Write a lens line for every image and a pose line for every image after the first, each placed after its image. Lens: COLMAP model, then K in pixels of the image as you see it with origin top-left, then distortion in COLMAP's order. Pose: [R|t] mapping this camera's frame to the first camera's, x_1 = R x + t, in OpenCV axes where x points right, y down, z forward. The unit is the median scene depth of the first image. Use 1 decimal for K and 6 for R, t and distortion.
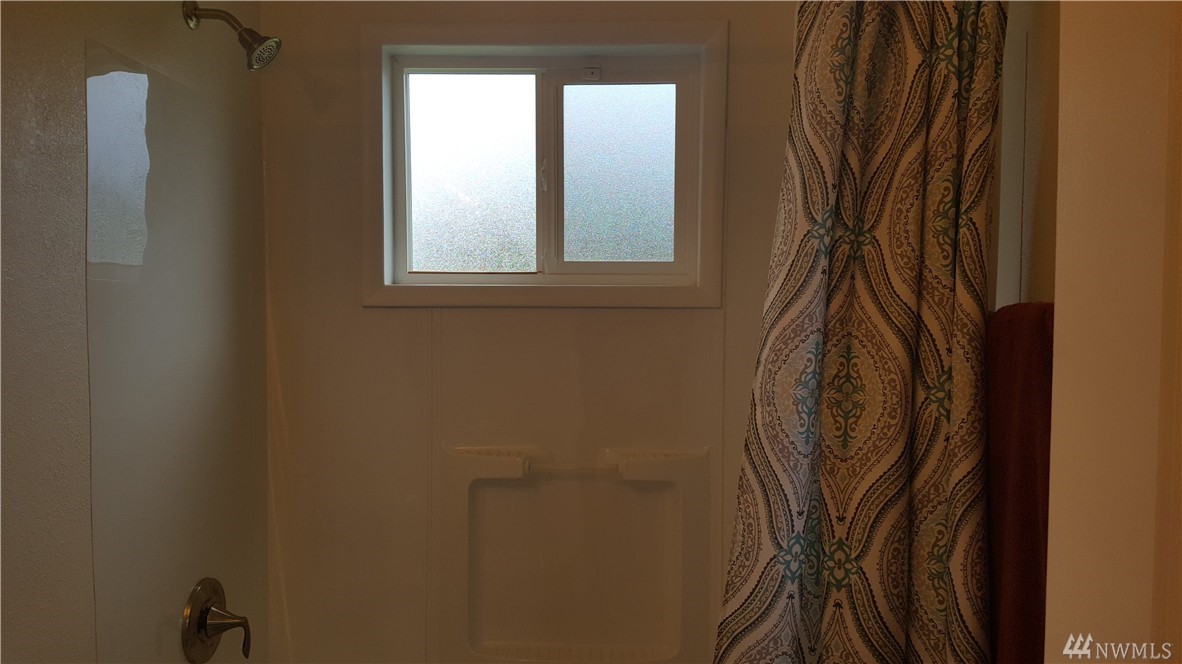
lens RADIAL K [[841.2, 0, 570.3], [0, 841.2, 343.7], [0, 0, 1]] dist [0.160631, -0.288261]
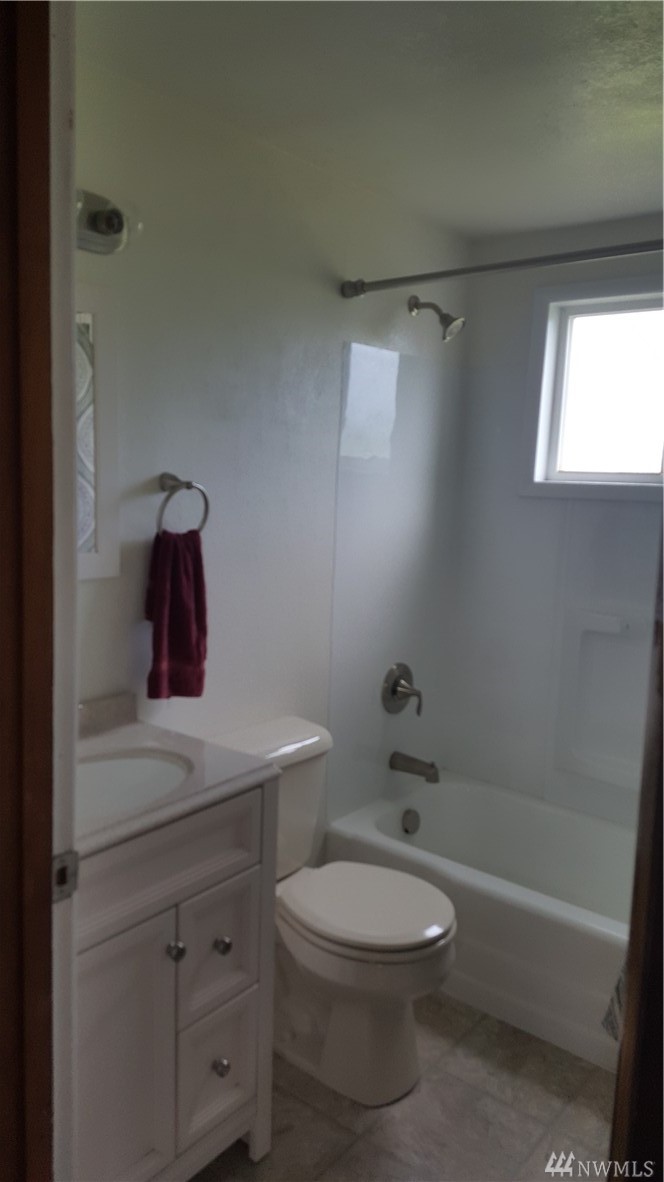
lens RADIAL K [[872.8, 0, 315.5], [0, 872.8, 589.0], [0, 0, 1]] dist [0.188457, -0.296711]
pose [[0.790964, 0.100567, -0.603541, 0.546595], [-0.054050, 0.994028, 0.094799, -0.019215], [0.609471, -0.042362, 0.791676, -0.506005]]
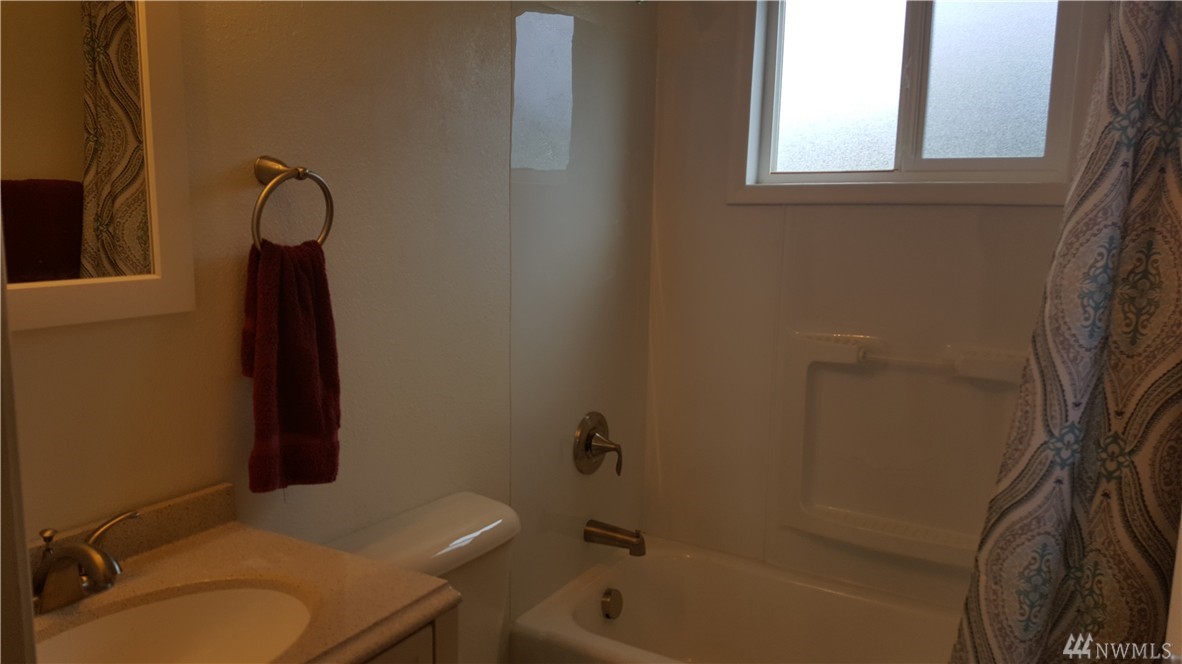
lens RADIAL K [[879.5, 0, 607.6], [0, 879.5, 344.8], [0, 0, 1]] dist [0.134485, -0.202070]
pose [[0.881006, 0.081083, -0.466104, 0.269812], [-0.033103, 0.993354, 0.110233, 0.027264], [0.471945, -0.081686, 0.877836, -0.206196]]
